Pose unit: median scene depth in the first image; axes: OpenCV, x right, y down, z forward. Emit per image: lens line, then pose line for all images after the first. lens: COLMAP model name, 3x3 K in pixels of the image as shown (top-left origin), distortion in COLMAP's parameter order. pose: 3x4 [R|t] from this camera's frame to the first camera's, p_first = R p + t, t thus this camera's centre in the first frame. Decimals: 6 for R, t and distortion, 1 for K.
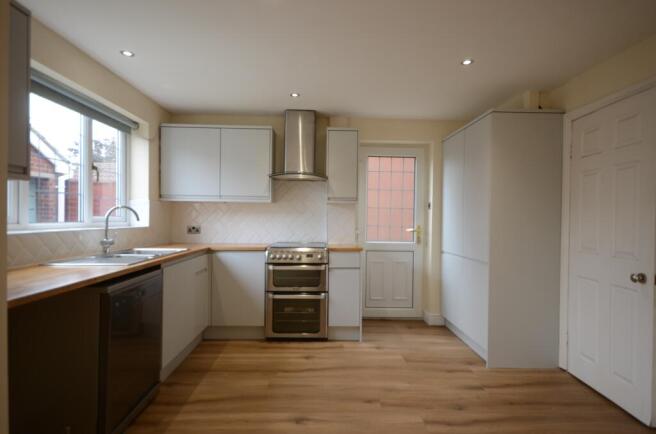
lens RADIAL K [[347.7, 0, 328.0], [0, 347.7, 217.0], [0, 0, 1]] dist [0.021062, -0.000257]
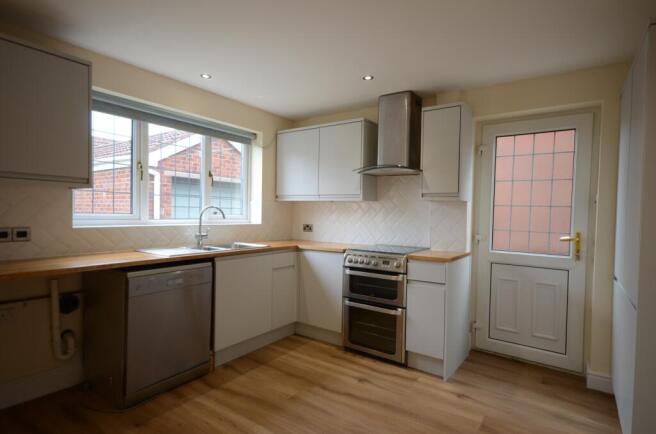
lens RADIAL K [[347.7, 0, 328.0], [0, 347.7, 217.0], [0, 0, 1]] dist [0.021062, -0.000257]
pose [[0.801521, 0.011914, -0.597848, 0.342303], [-0.009027, 0.999929, 0.007825, -0.005611], [0.597898, -0.000876, 0.801572, 0.228262]]
